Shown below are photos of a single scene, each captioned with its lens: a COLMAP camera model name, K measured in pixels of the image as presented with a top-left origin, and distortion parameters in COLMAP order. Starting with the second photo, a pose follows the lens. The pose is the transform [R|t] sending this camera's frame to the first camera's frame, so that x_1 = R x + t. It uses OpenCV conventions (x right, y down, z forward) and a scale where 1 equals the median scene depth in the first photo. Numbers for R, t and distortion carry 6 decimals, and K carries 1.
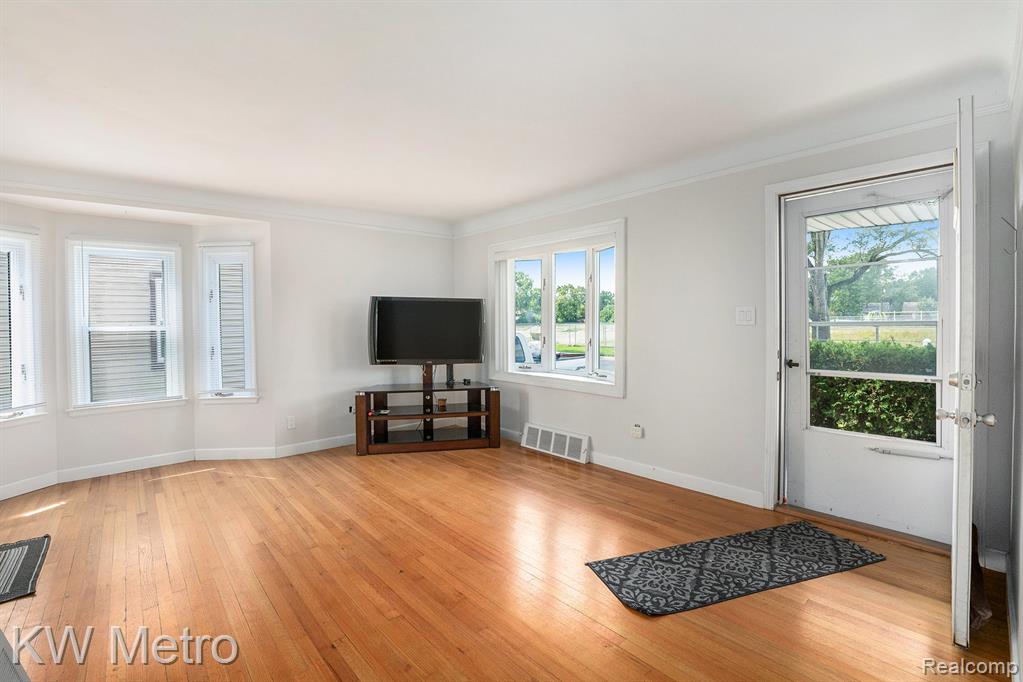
lens RADIAL K [[467.3, 0, 507.0], [0, 467.3, 325.3], [0, 0, 1]] dist [-0.047478, 0.000000]
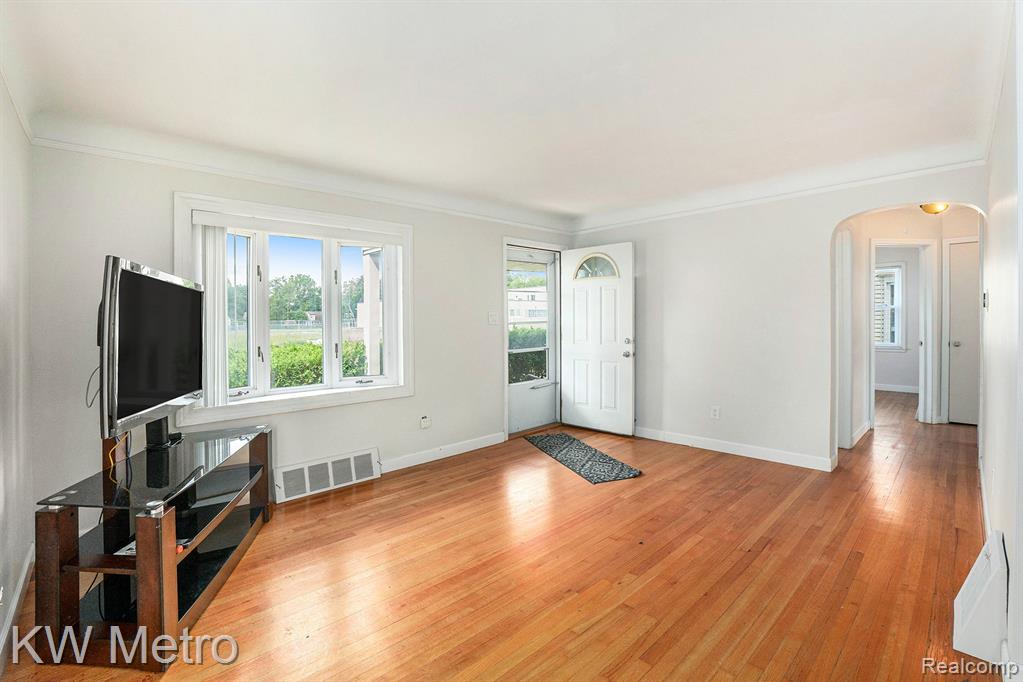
lens RADIAL K [[467.3, 0, 507.0], [0, 467.3, 325.3], [0, 0, 1]] dist [-0.047478, 0.000000]
pose [[-0.046063, -0.005513, 0.998923, -0.822170], [0.022707, 0.999721, 0.006565, -0.004339], [-0.998680, 0.022985, -0.045925, 0.844845]]
